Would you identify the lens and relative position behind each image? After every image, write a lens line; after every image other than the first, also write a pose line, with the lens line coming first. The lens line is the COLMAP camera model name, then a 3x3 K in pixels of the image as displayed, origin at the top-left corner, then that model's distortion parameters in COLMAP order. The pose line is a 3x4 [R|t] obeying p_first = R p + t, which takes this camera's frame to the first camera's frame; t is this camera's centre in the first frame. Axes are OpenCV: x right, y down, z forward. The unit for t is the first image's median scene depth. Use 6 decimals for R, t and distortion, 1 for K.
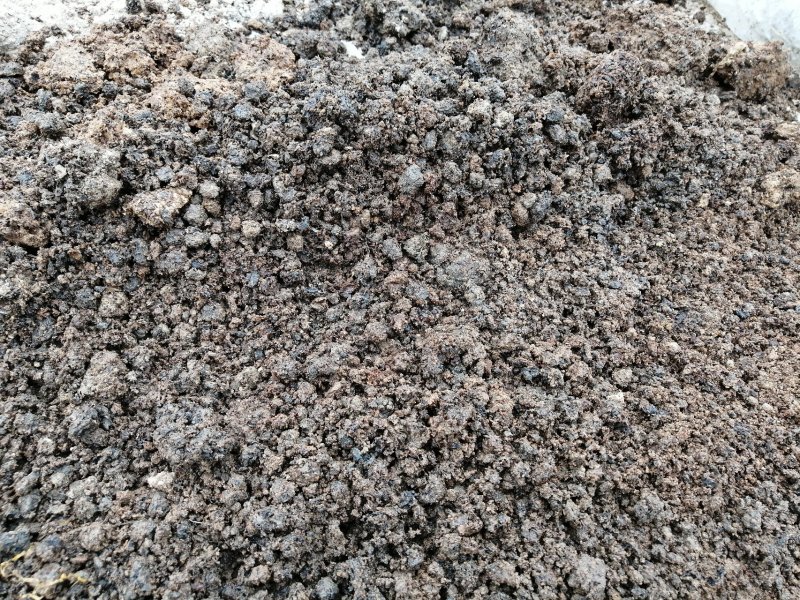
lens RADIAL K [[604.7, 0, 398.8], [0, 604.7, 300.2], [0, 0, 1]] dist [-0.037265, 0.039005]
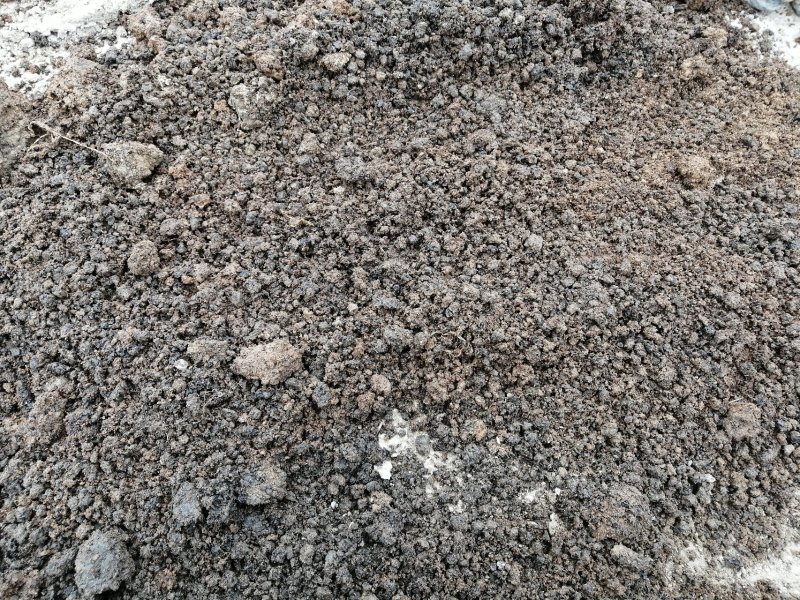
lens RADIAL K [[604.7, 0, 397.6], [0, 604.7, 298.8], [0, 0, 1]] dist [-0.037265, 0.039005]
pose [[0.993789, 0.065591, -0.089891, 0.031031], [-0.051806, 0.987642, 0.147917, 0.308968], [0.098482, -0.142341, 0.984906, -1.031210]]
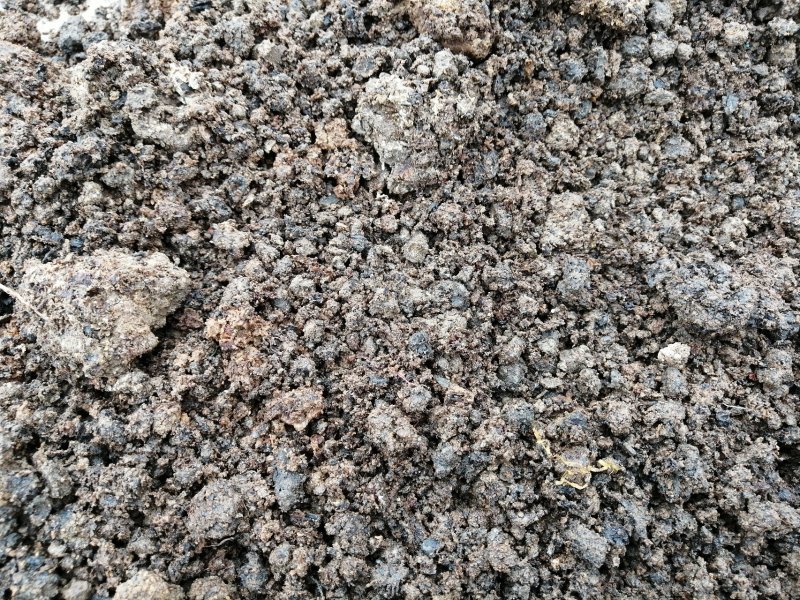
lens RADIAL K [[604.7, 0, 395.9], [0, 604.7, 297.9], [0, 0, 1]] dist [-0.037265, 0.039005]
pose [[0.986782, 0.024828, -0.160138, -0.549049], [-0.001672, 0.989701, 0.143144, 0.103227], [0.162043, -0.140984, 0.976661, 0.166519]]
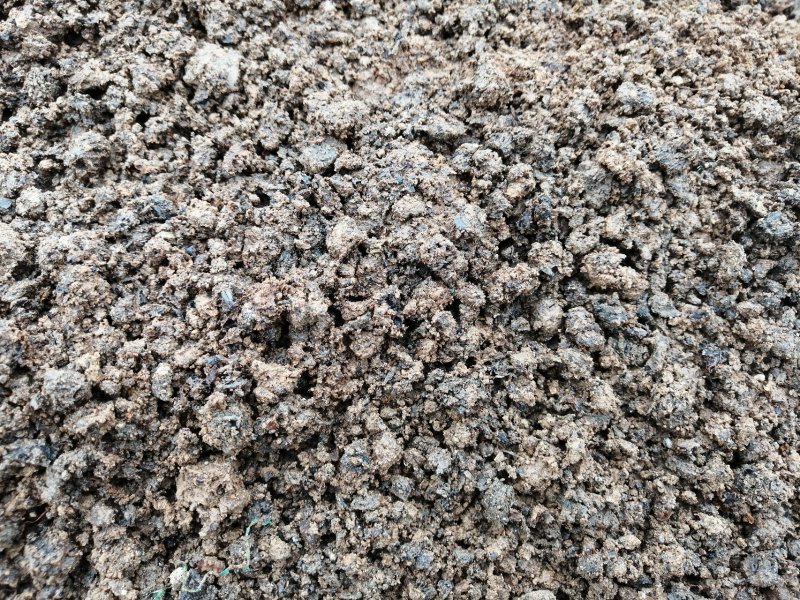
lens RADIAL K [[604.7, 0, 401.9], [0, 604.7, 299.0], [0, 0, 1]] dist [-0.037265, 0.039005]
pose [[0.991377, -0.125011, 0.039297, 0.402475], [0.117767, 0.981462, 0.151208, 0.548405], [-0.057471, -0.145276, 0.987721, 0.210261]]
